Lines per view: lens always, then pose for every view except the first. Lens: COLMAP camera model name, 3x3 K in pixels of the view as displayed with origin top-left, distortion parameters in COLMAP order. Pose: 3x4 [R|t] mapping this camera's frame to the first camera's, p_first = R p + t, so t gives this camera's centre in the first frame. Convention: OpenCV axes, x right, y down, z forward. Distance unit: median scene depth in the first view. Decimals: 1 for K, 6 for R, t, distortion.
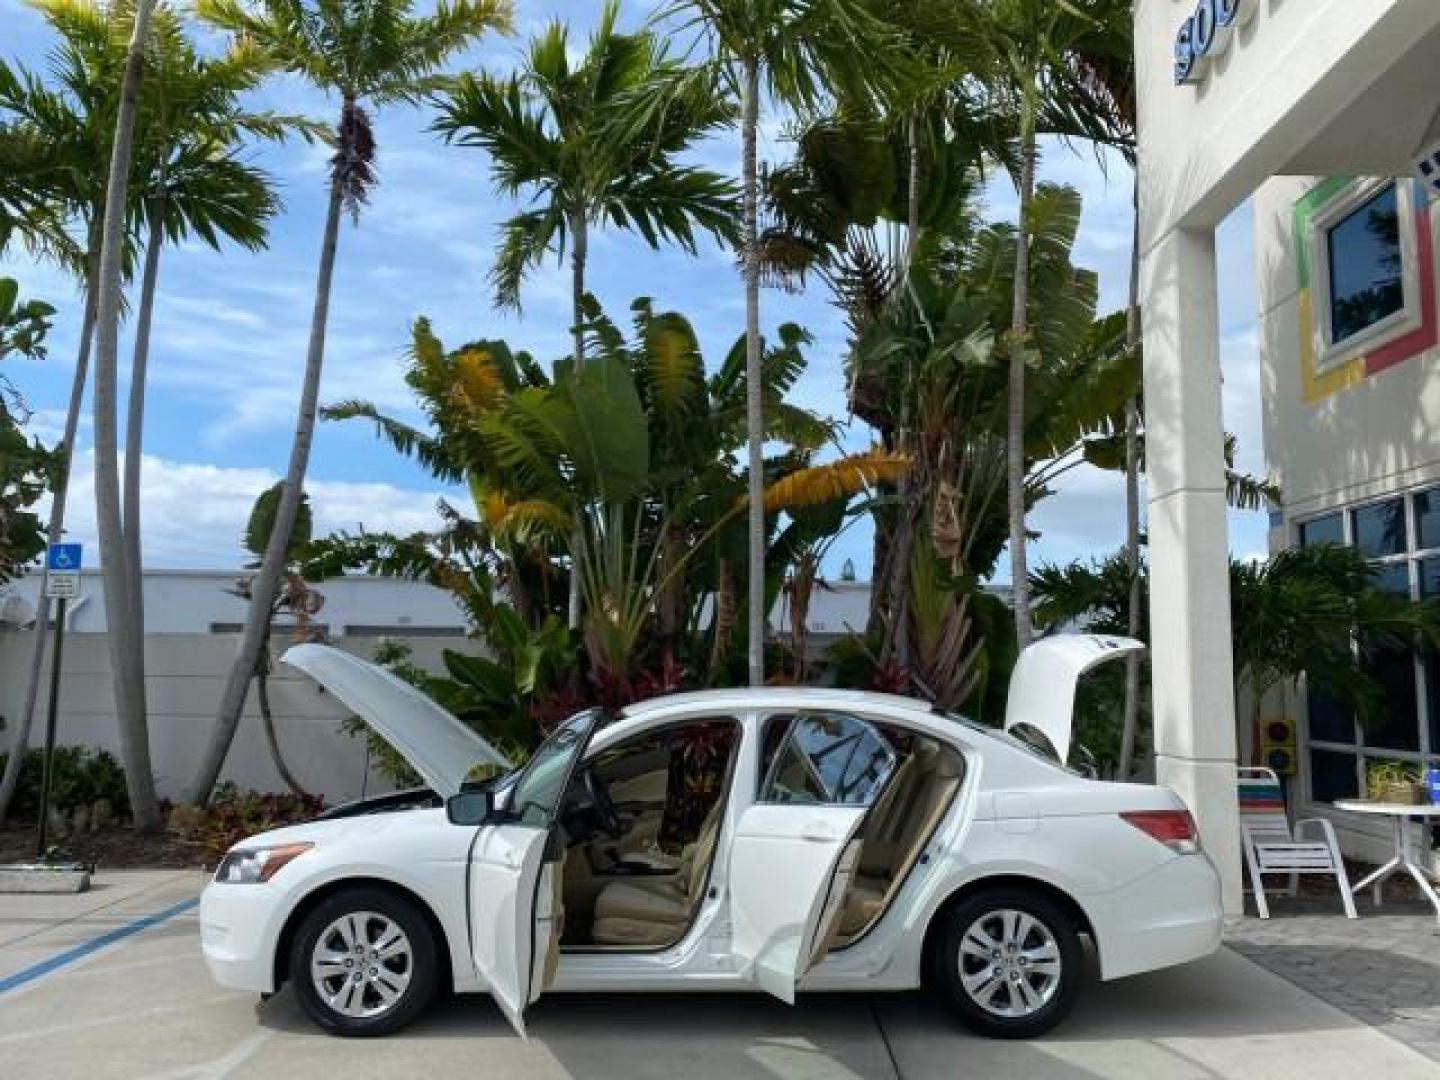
lens RADIAL K [[1109.4, 0, 713.1], [0, 1109.4, 529.9], [0, 0, 1]] dist [0.029456, -0.031406]
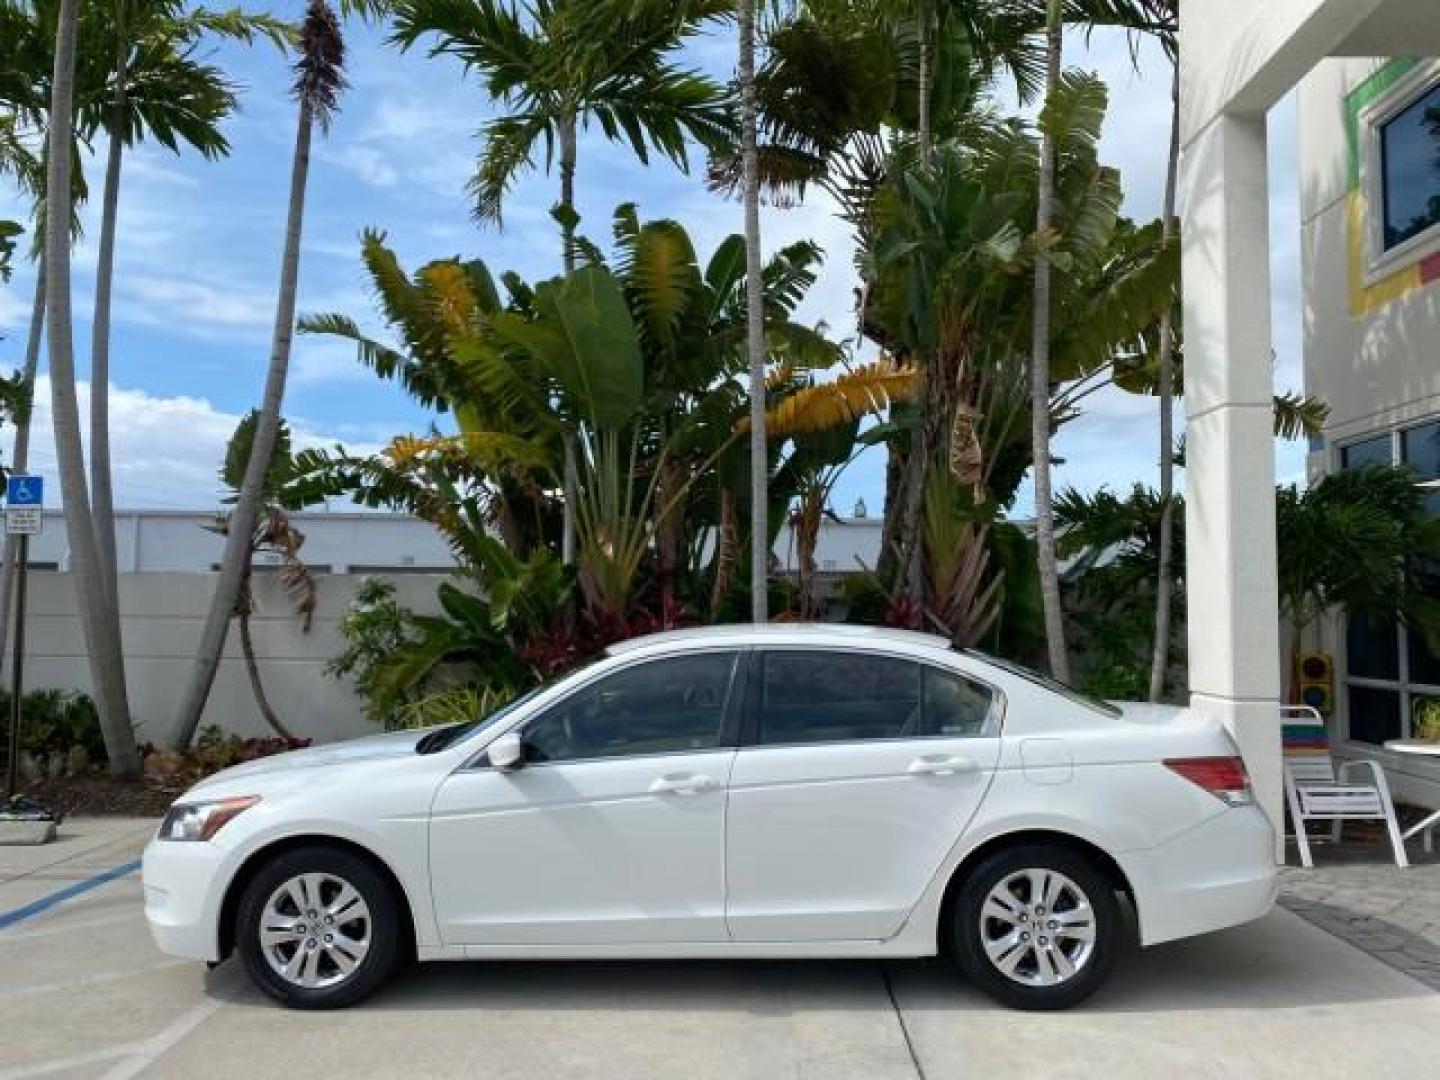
lens RADIAL K [[1109.4, 0, 711.8], [0, 1109.4, 534.0], [0, 0, 1]] dist [0.029456, -0.031406]
pose [[0.999900, -0.007096, -0.012236, 0.009062], [0.007780, 0.998357, 0.056775, 0.010875], [0.011813, -0.056865, 0.998312, 0.061525]]
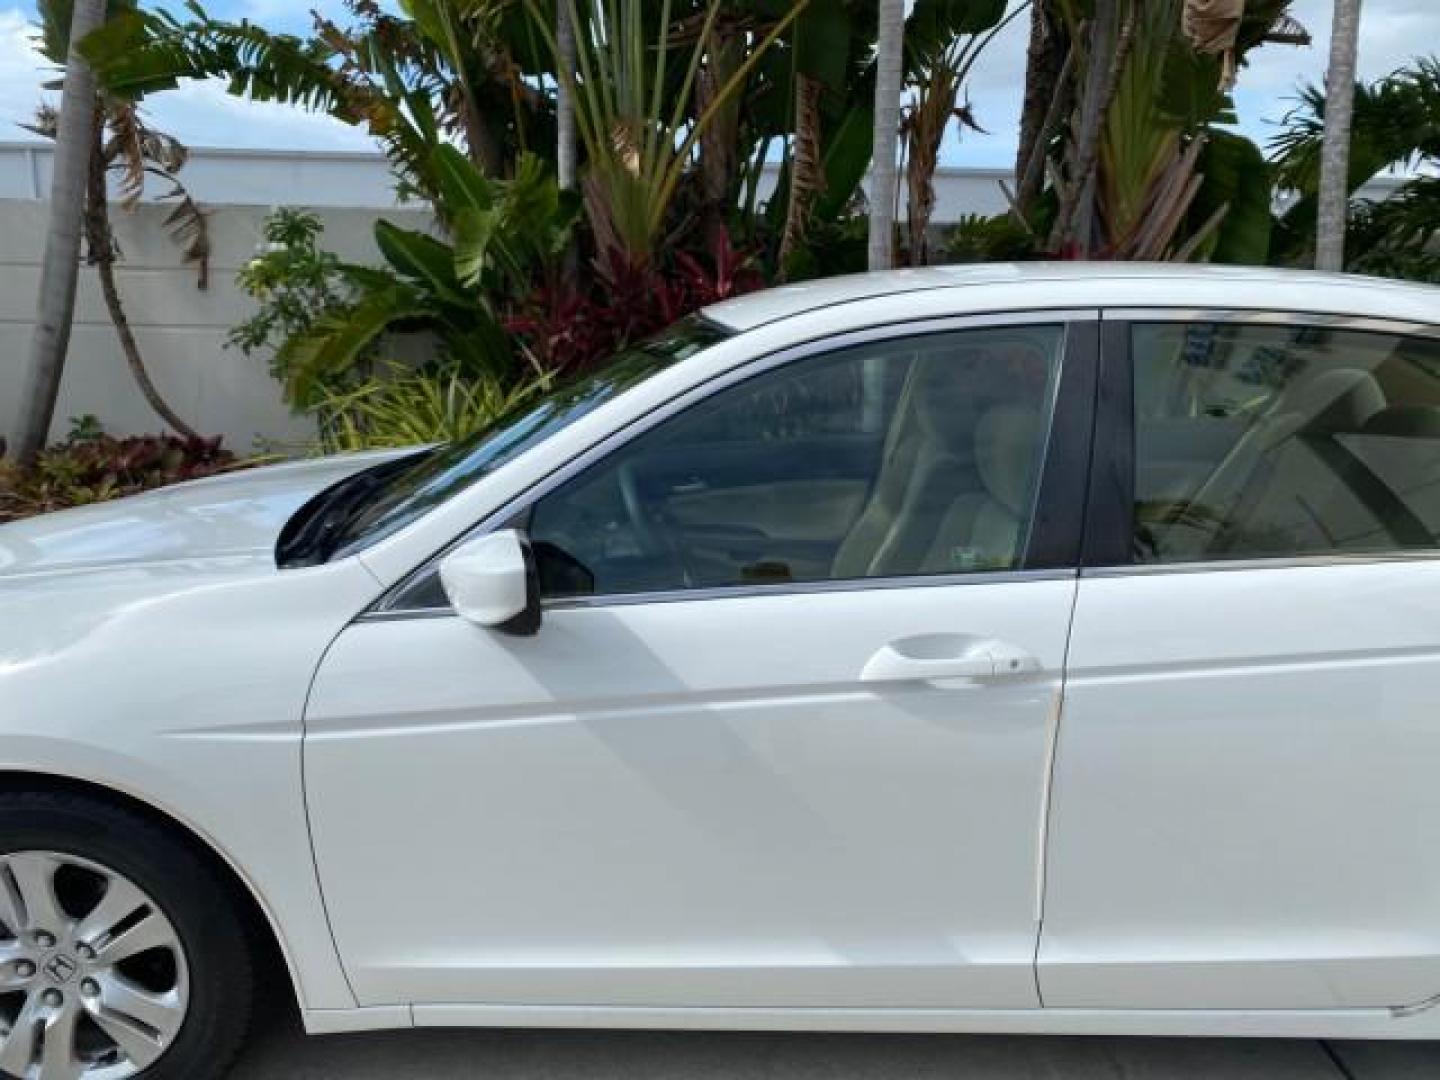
lens RADIAL K [[1109.4, 0, 710.6], [0, 1109.4, 533.1], [0, 0, 1]] dist [0.029456, -0.031406]
pose [[0.999979, 0.005169, 0.003818, -0.046350], [-0.006161, 0.940232, 0.340478, 0.058084], [-0.001830, -0.340494, 0.940245, 0.344201]]
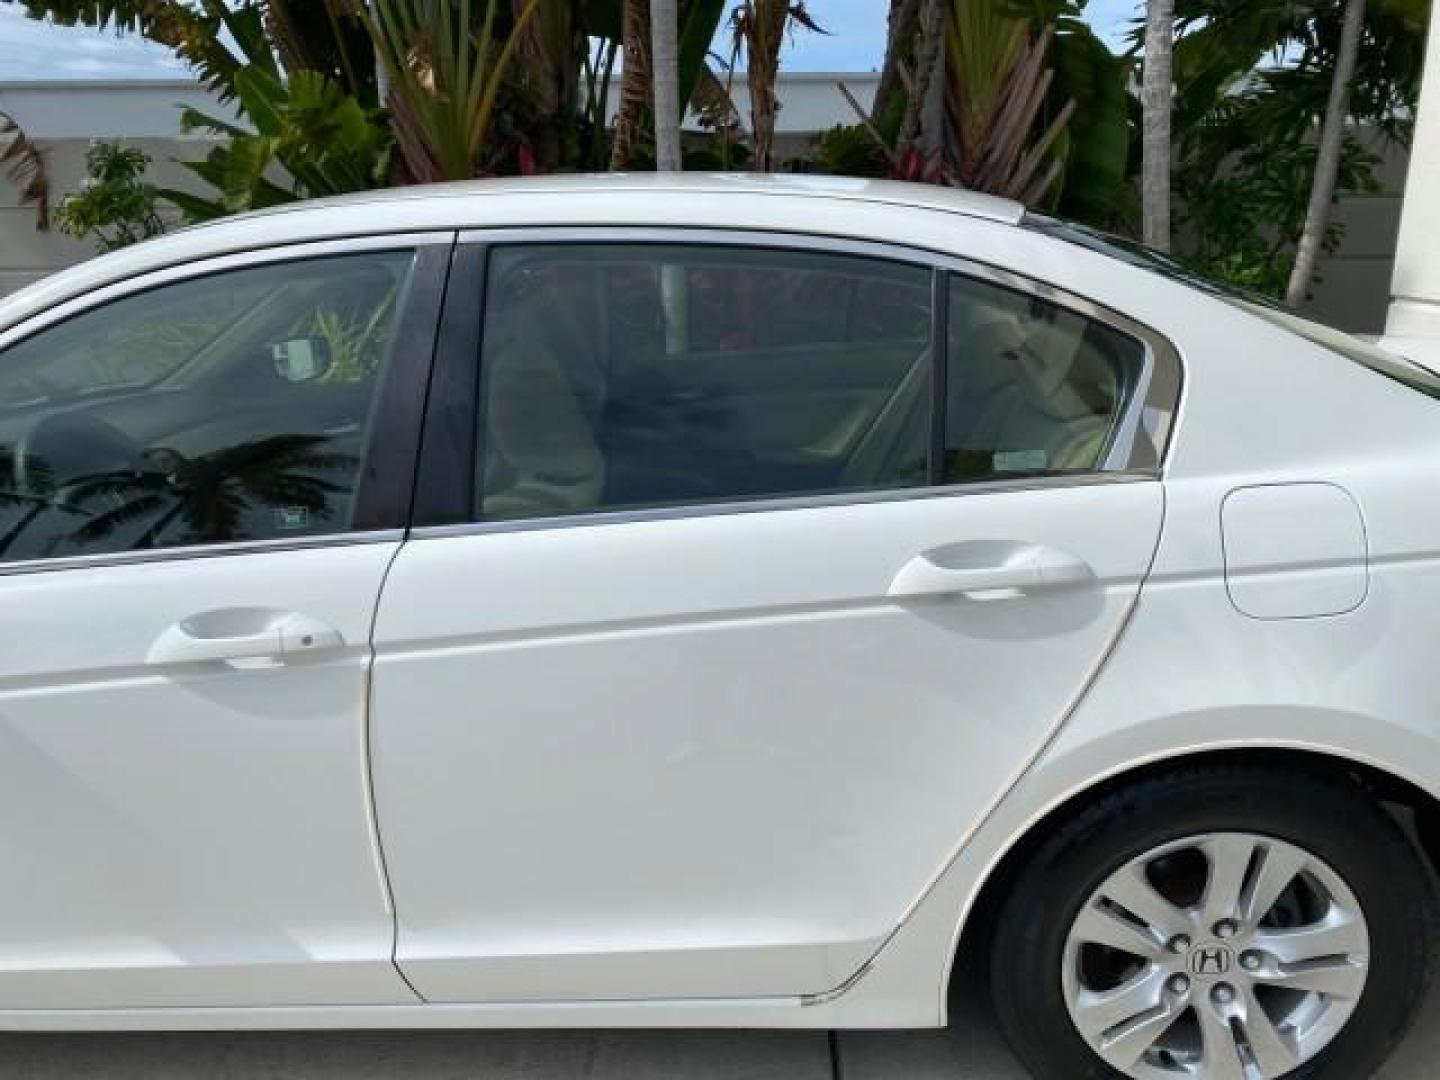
lens RADIAL K [[1110.7, 0, 717.7], [0, 1110.7, 533.3], [0, 0, 1]] dist [0.016625, 0.000790]
pose [[0.999526, -0.024172, -0.019067, 0.061251], [0.029808, 0.914753, 0.402912, 0.061885], [0.007702, -0.403290, 0.915040, 0.365096]]
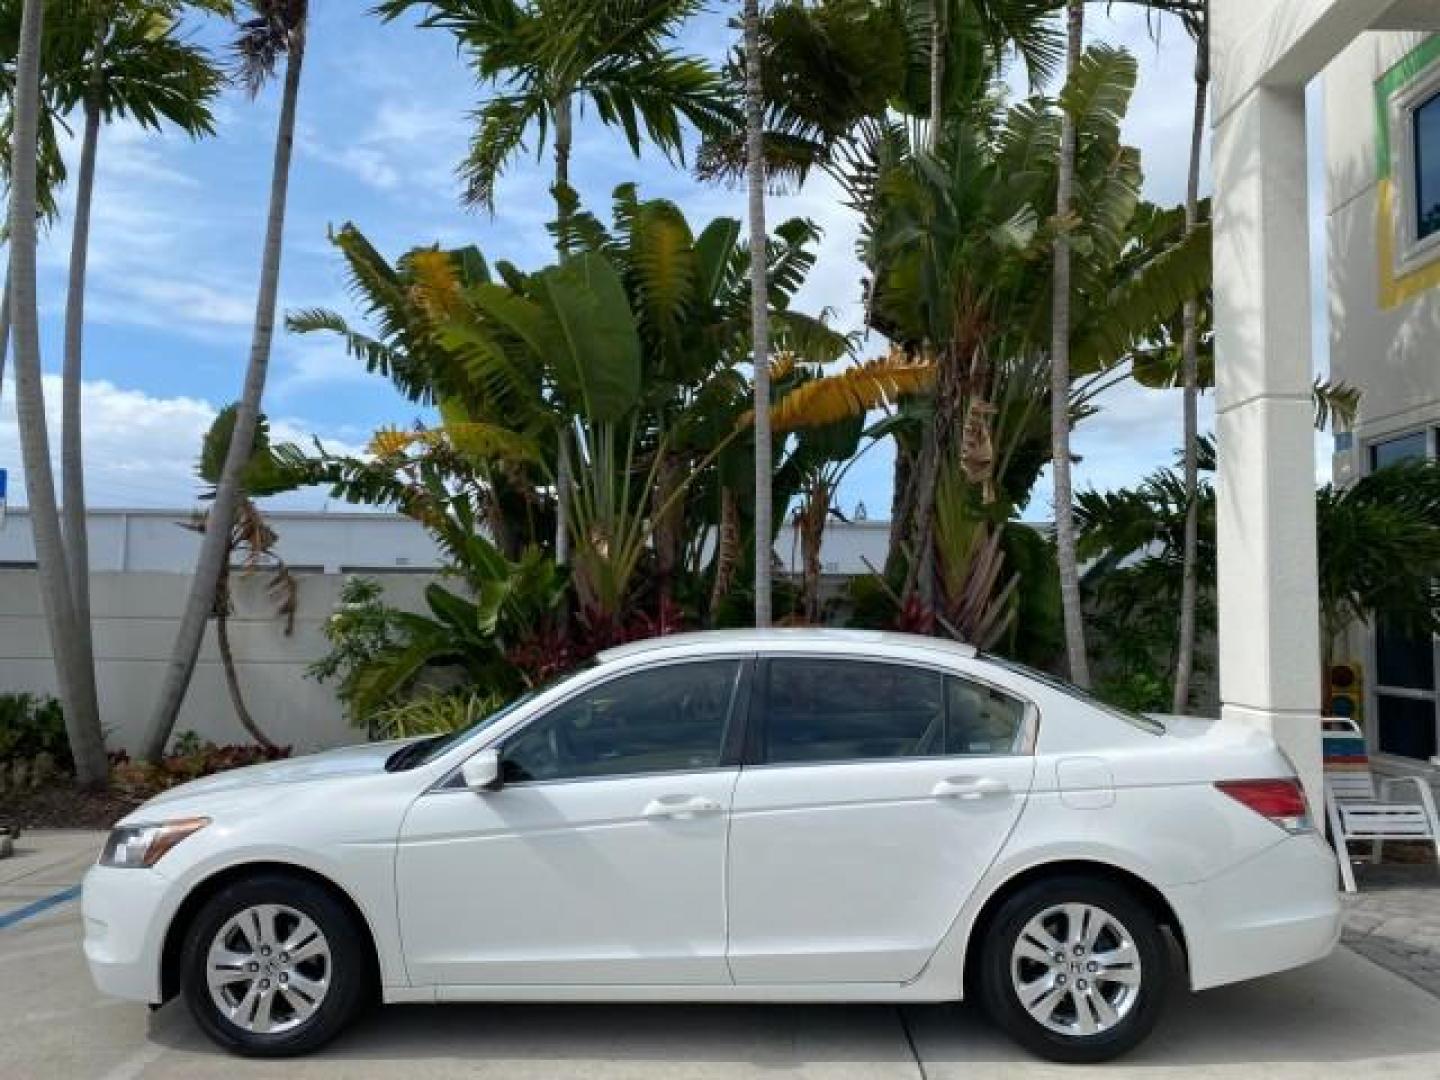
lens RADIAL K [[1109.4, 0, 712.2], [0, 1109.4, 533.9], [0, 0, 1]] dist [0.029456, -0.031406]
pose [[0.999934, -0.002888, -0.011163, 0.007633], [0.003485, 0.998542, 0.053859, 0.016672], [0.010991, -0.053895, 0.998486, 0.107094]]
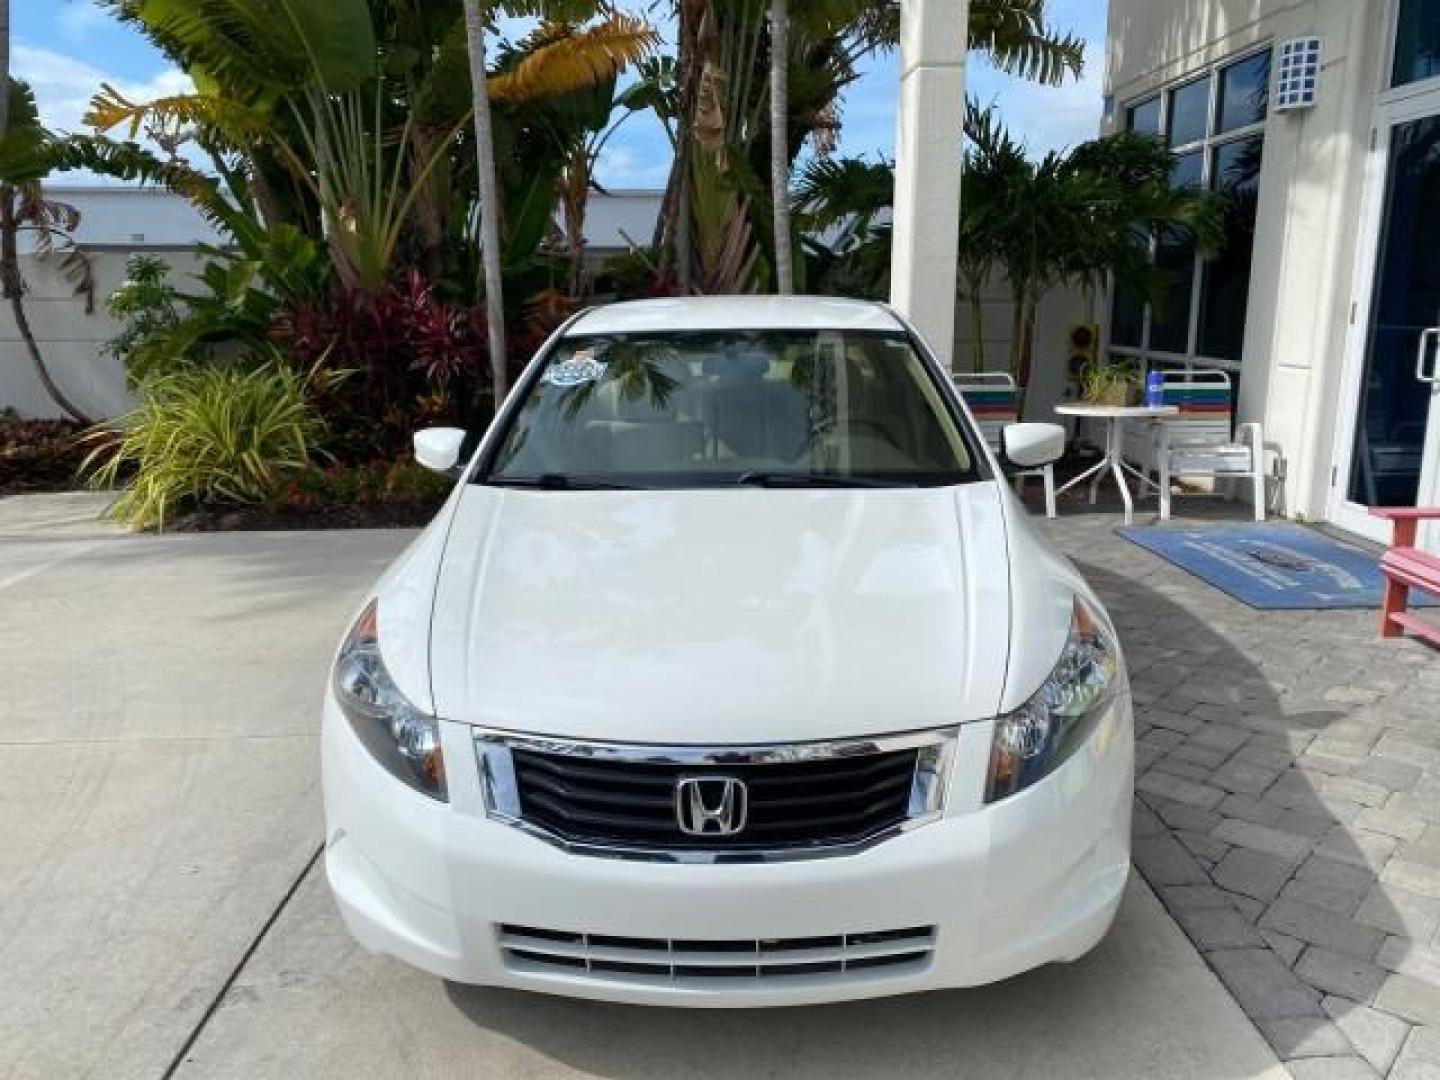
lens RADIAL K [[1109.4, 0, 716.0], [0, 1109.4, 530.1], [0, 0, 1]] dist [0.029456, -0.031406]
pose [[0.999617, -0.021305, 0.017662, 0.181646], [0.014199, 0.942651, 0.333478, 0.011384], [-0.023754, -0.333099, 0.942593, 0.034068]]
